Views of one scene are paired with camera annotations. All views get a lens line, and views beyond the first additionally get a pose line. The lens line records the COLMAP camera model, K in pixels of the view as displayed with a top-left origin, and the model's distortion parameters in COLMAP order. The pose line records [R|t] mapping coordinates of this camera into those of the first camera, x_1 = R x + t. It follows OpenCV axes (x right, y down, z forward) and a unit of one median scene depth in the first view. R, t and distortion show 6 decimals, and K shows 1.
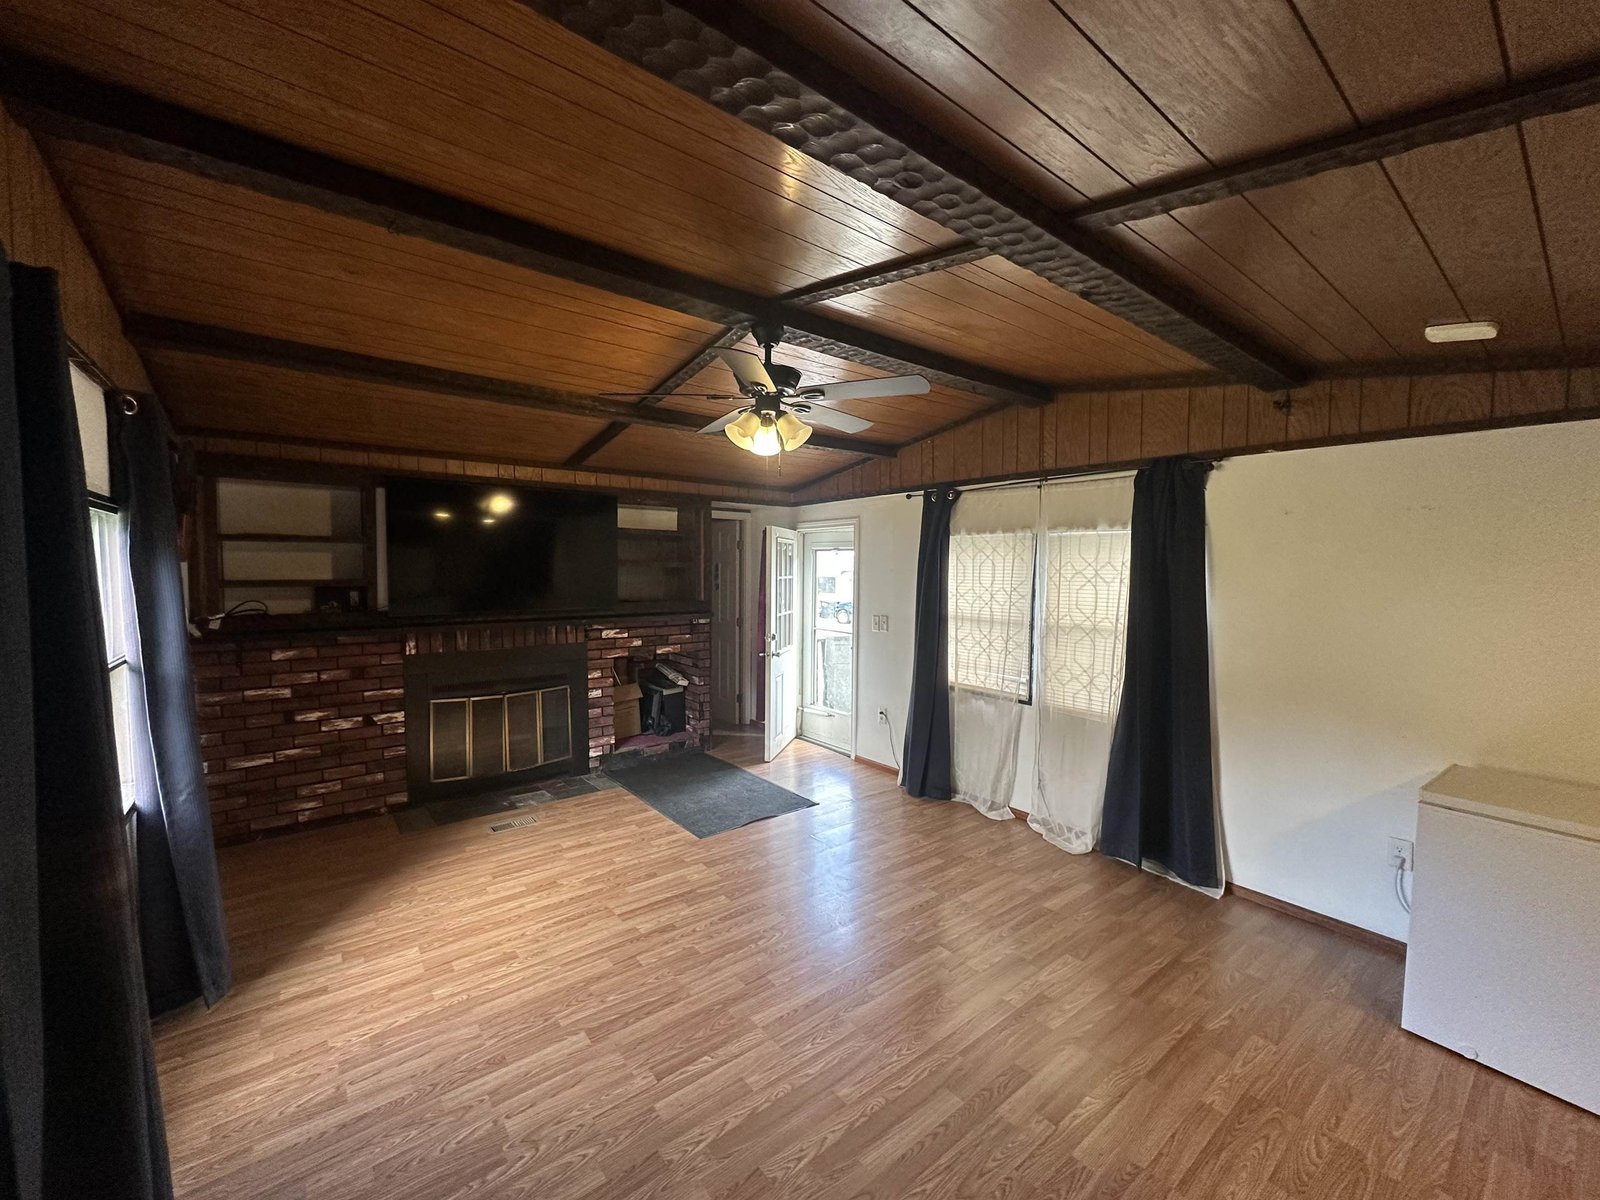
lens RADIAL K [[638.9, 0, 800.0], [0, 638.9, 600.0], [0, 0, 1]] dist [-0.003454, 0.000772]
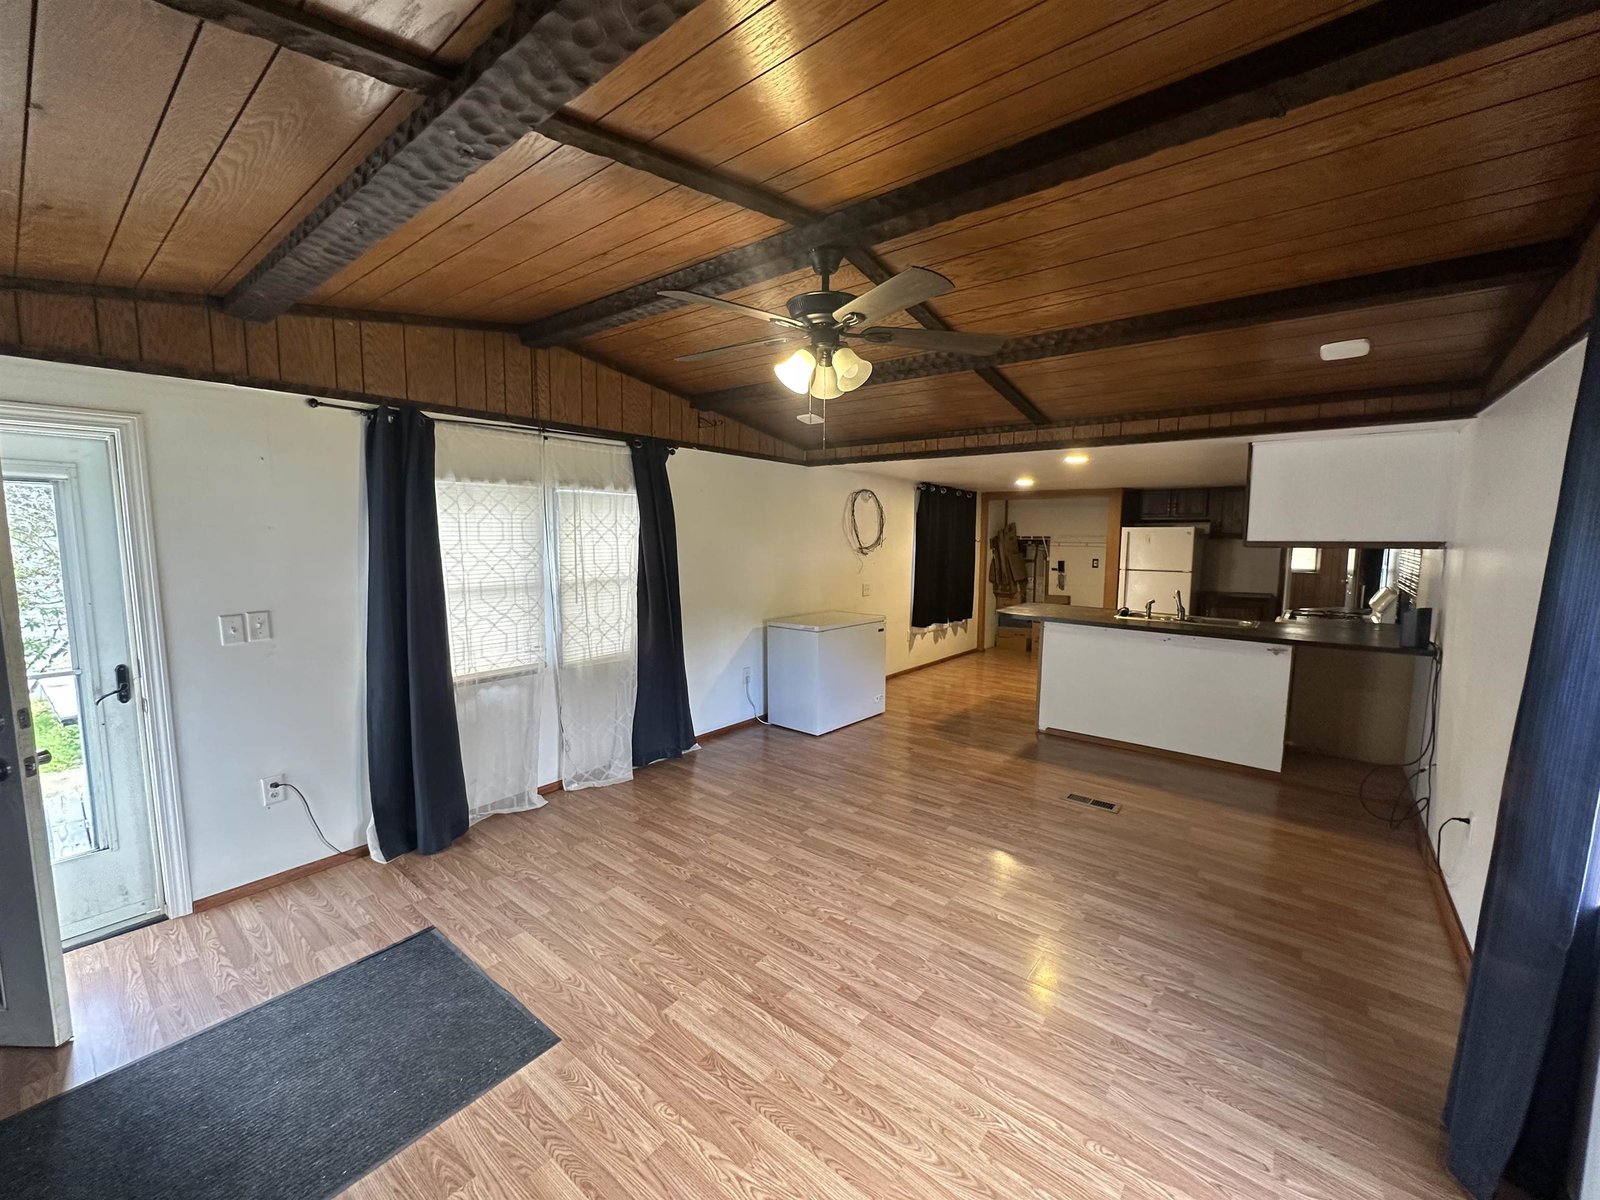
lens RADIAL K [[638.9, 0, 800.0], [0, 638.9, 600.0], [0, 0, 1]] dist [-0.003454, 0.000772]
pose [[-0.225273, -0.113460, 0.967667, -0.638703], [0.043829, 0.991011, 0.126400, -0.043383], [-0.973309, 0.070886, -0.218276, 0.854056]]
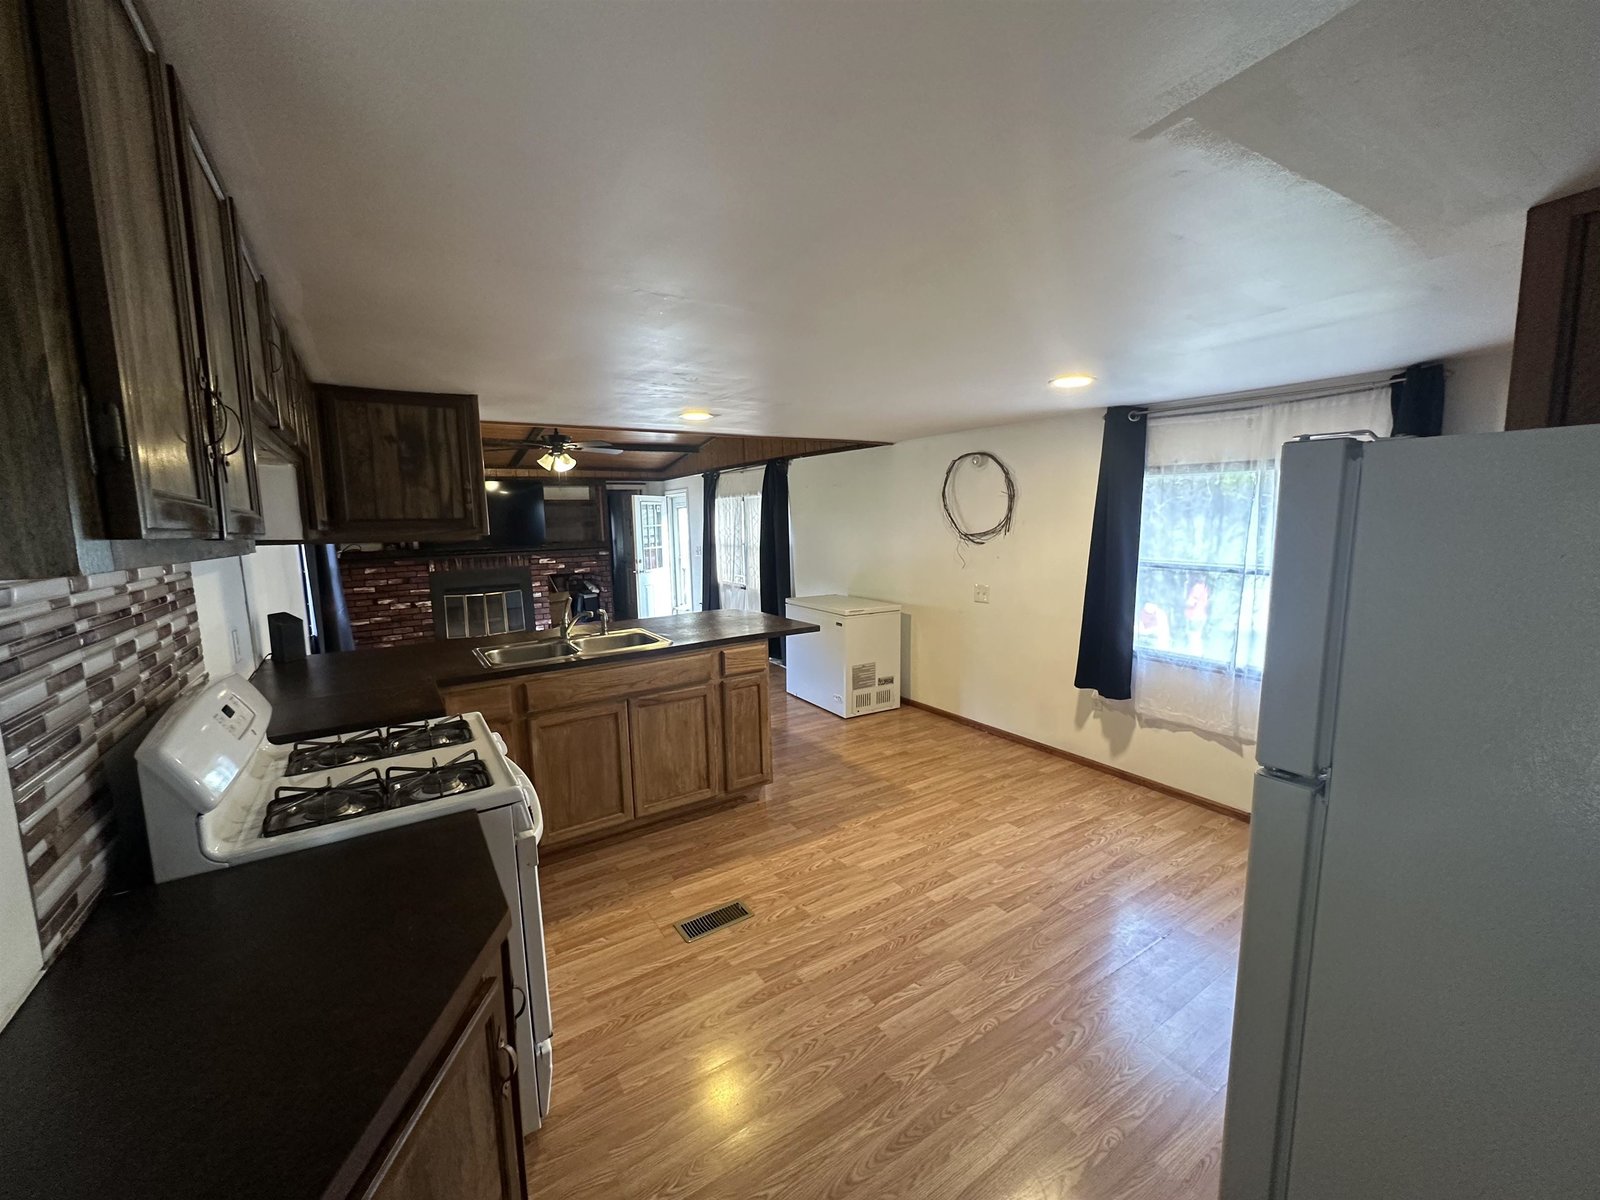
lens RADIAL K [[638.9, 0, 800.0], [0, 638.9, 600.0], [0, 0, 1]] dist [-0.003454, 0.000772]
pose [[0.996084, -0.021139, -0.085853, 0.694347], [0.027538, 0.996875, 0.074046, 0.062437], [0.084019, -0.076120, 0.993552, -0.870279]]
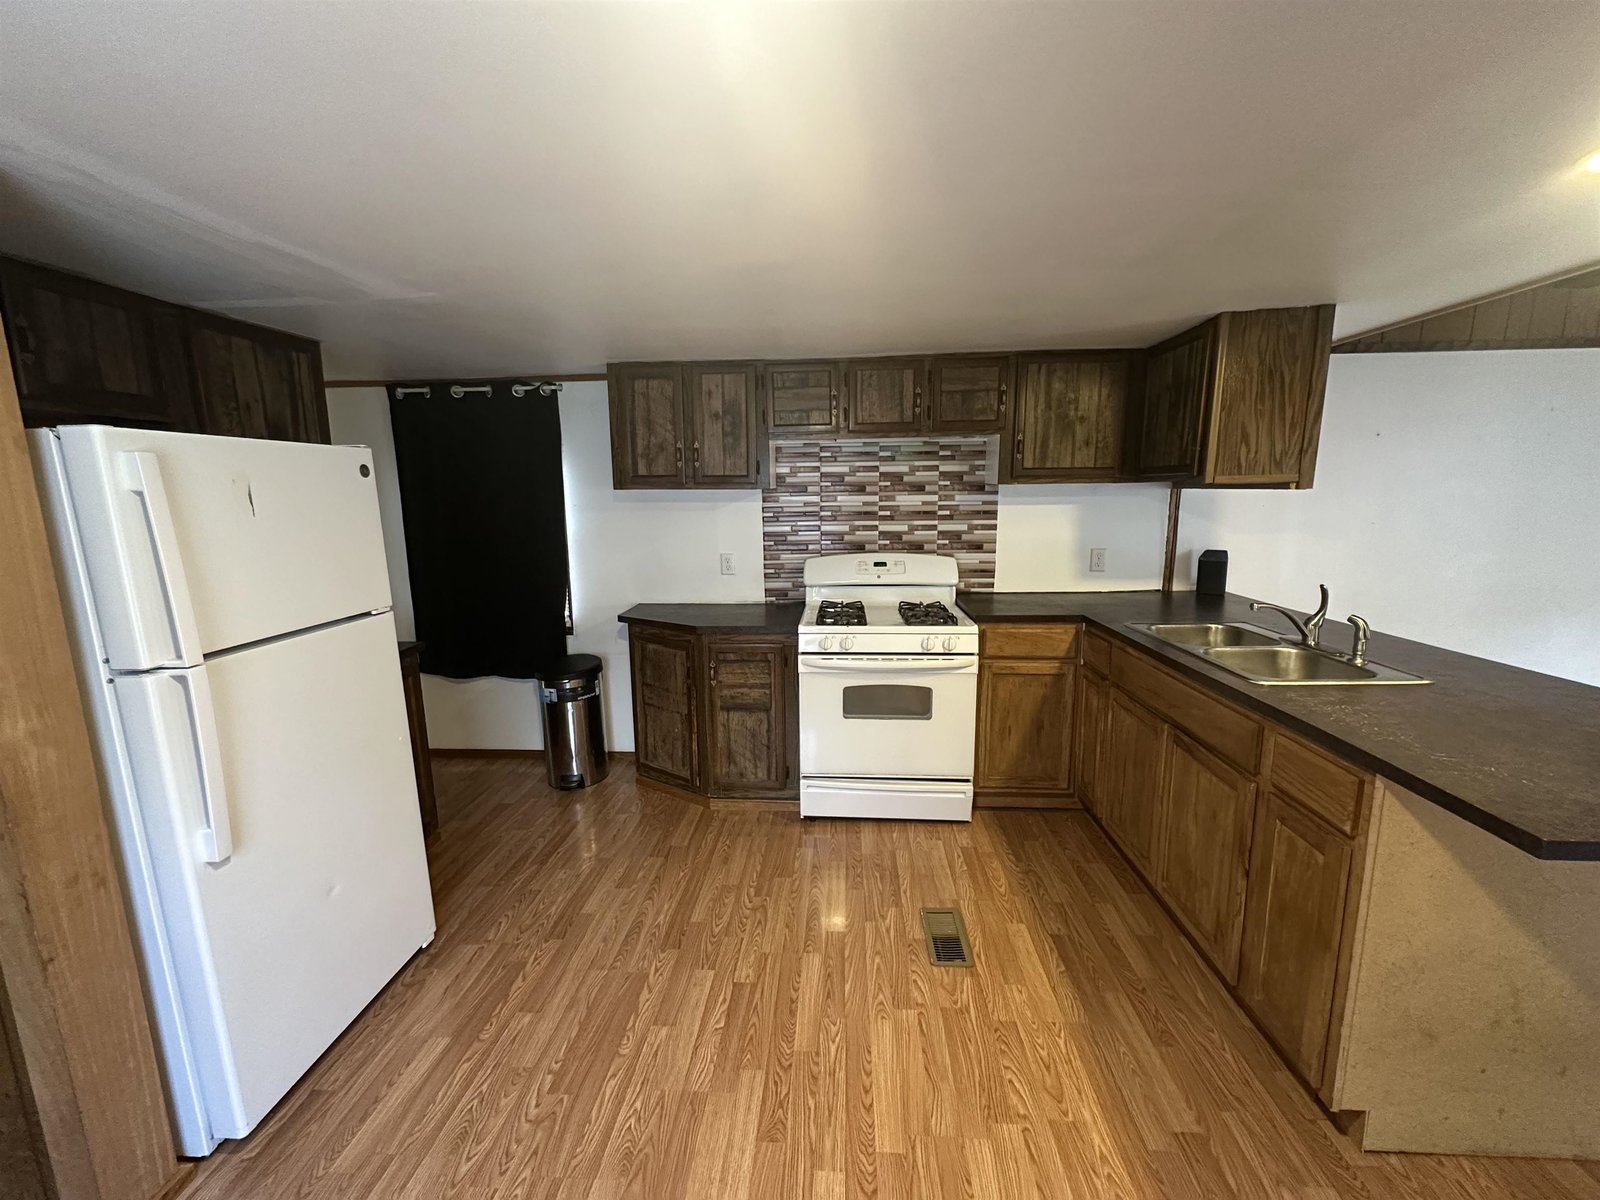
lens RADIAL K [[638.9, 0, 800.0], [0, 638.9, 600.0], [0, 0, 1]] dist [-0.003454, 0.000772]
pose [[-0.666142, 0.123696, -0.735496, 1.009381], [-0.031647, 0.980575, 0.193576, 0.035658], [0.745153, 0.152225, -0.649287, -0.033661]]
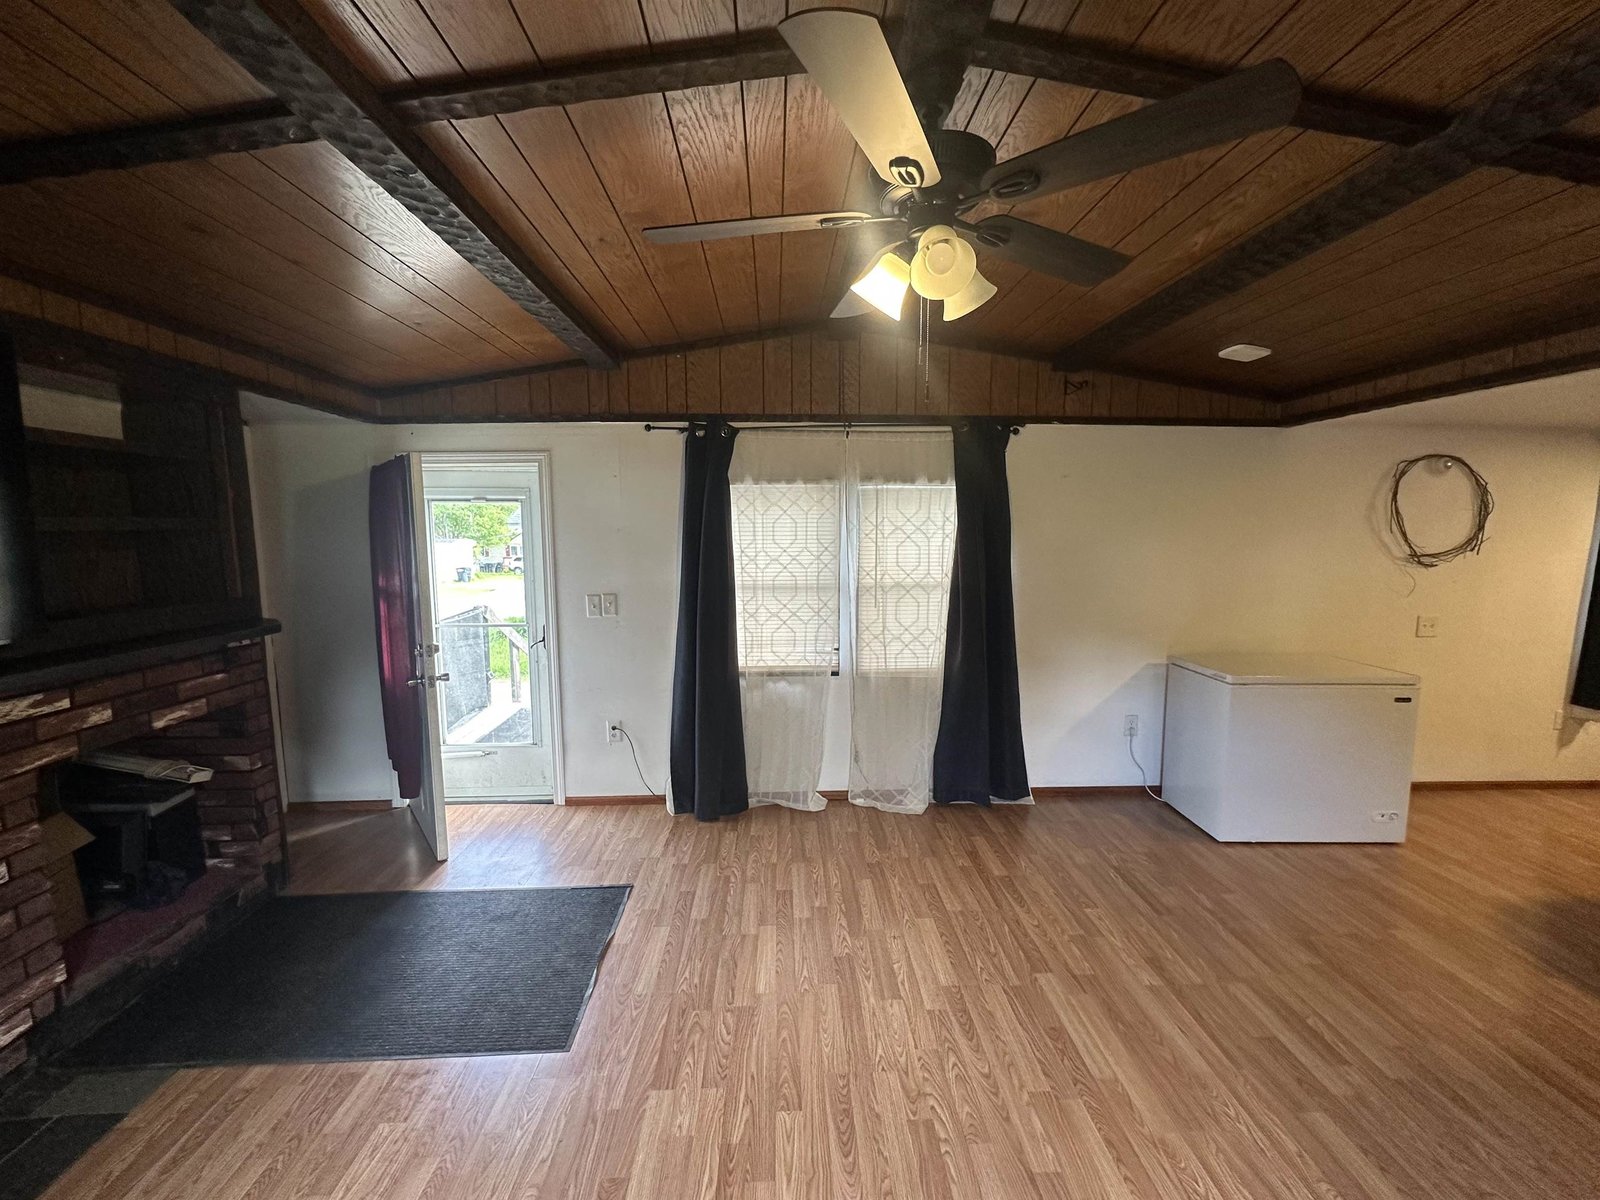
lens RADIAL K [[638.9, 0, 800.0], [0, 638.9, 600.0], [0, 0, 1]] dist [-0.003454, 0.000772]
pose [[0.589551, -0.099957, 0.801523, -0.403827], [0.050835, 0.994938, 0.086687, -0.025165], [-0.806130, -0.010361, 0.591648, 0.519307]]
